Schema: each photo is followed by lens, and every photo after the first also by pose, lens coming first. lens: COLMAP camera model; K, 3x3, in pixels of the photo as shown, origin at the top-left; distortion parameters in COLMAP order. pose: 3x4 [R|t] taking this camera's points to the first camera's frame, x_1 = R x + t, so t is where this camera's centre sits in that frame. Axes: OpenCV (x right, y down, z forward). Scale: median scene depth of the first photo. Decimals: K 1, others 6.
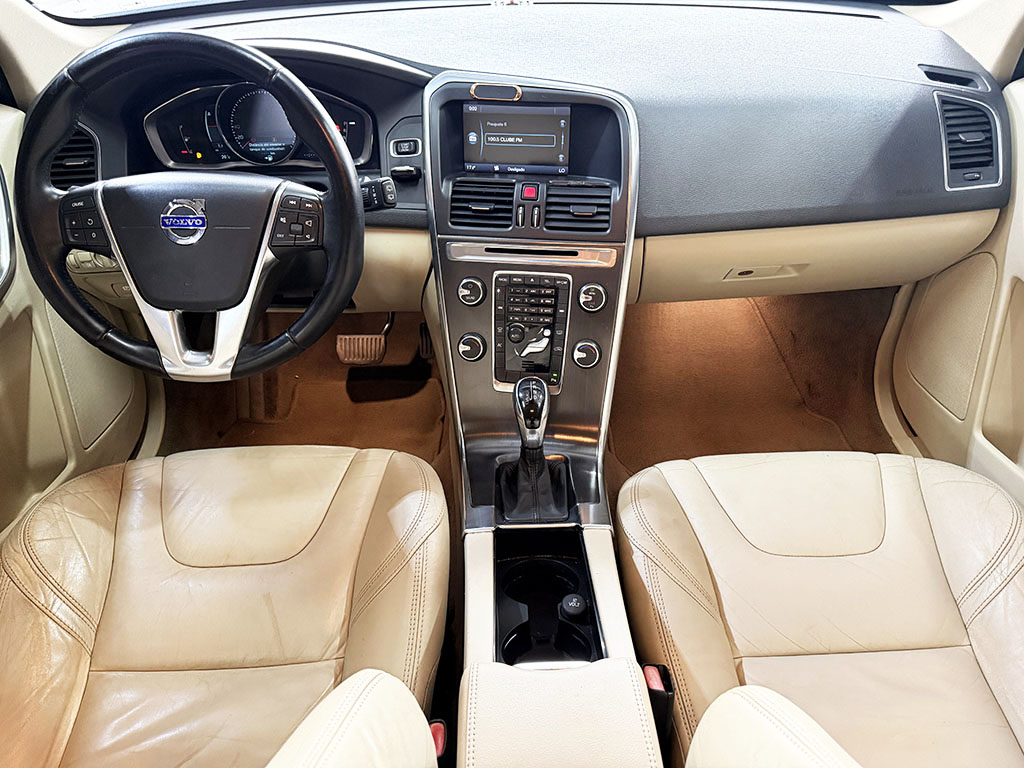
lens RADIAL K [[742.2, 0, 512.0], [0, 742.2, 384.0], [0, 0, 1]] dist [0.081793, -0.082795]
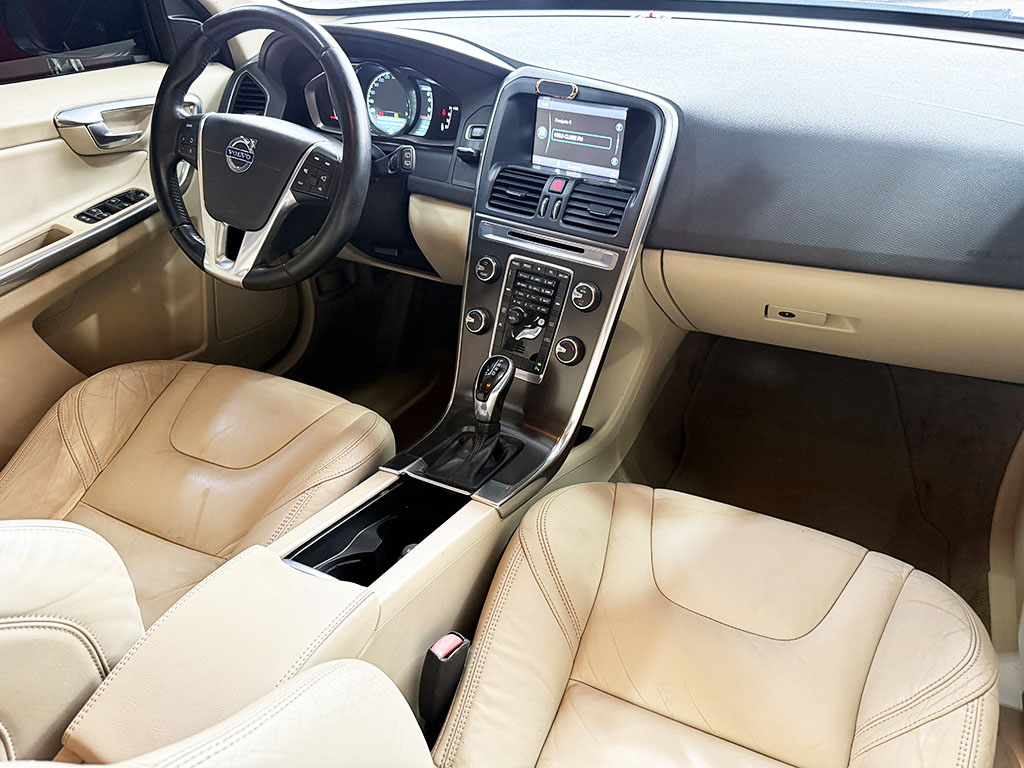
lens RADIAL K [[742.2, 0, 512.0], [0, 742.2, 384.0], [0, 0, 1]] dist [0.081793, -0.082795]
pose [[0.879695, 0.250855, -0.403991, 0.451281], [-0.267666, 0.963389, 0.015362, 0.008465], [0.393055, 0.094621, 0.914634, 0.056177]]
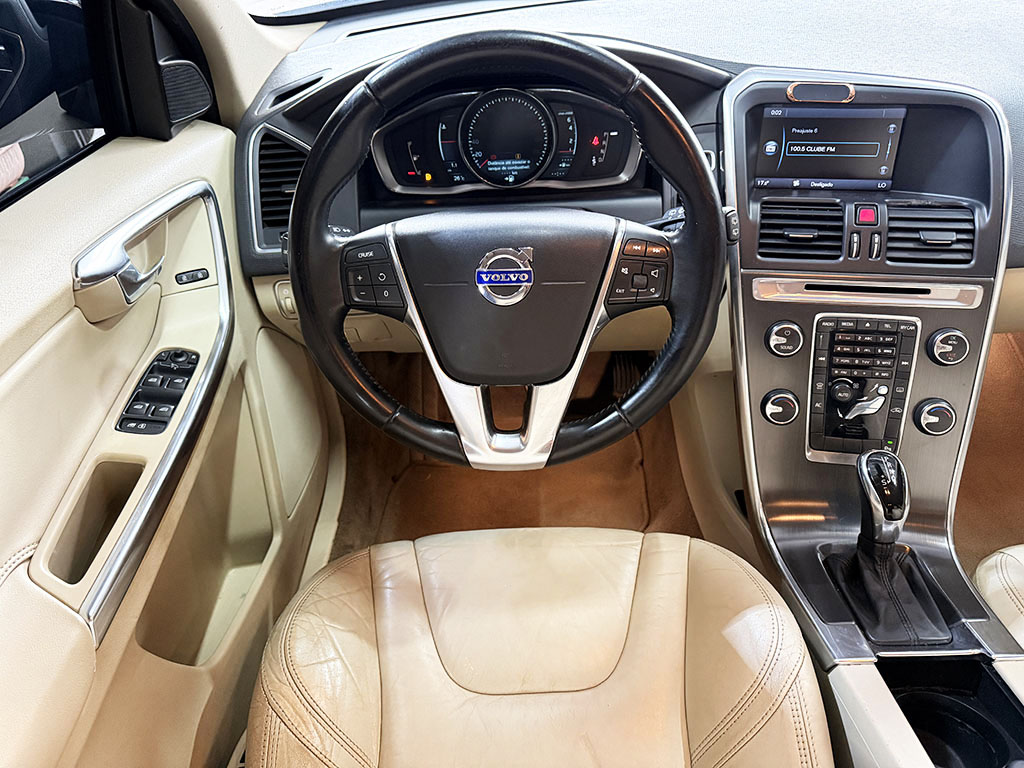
lens RADIAL K [[744.3, 0, 514.6], [0, 744.3, 373.9], [0, 0, 1]] dist [0.092183, -0.156510]
pose [[0.998998, -0.008349, -0.043980, -0.315307], [0.008542, 0.999955, 0.004192, -0.093897], [0.043943, -0.004563, 0.999024, 0.177305]]
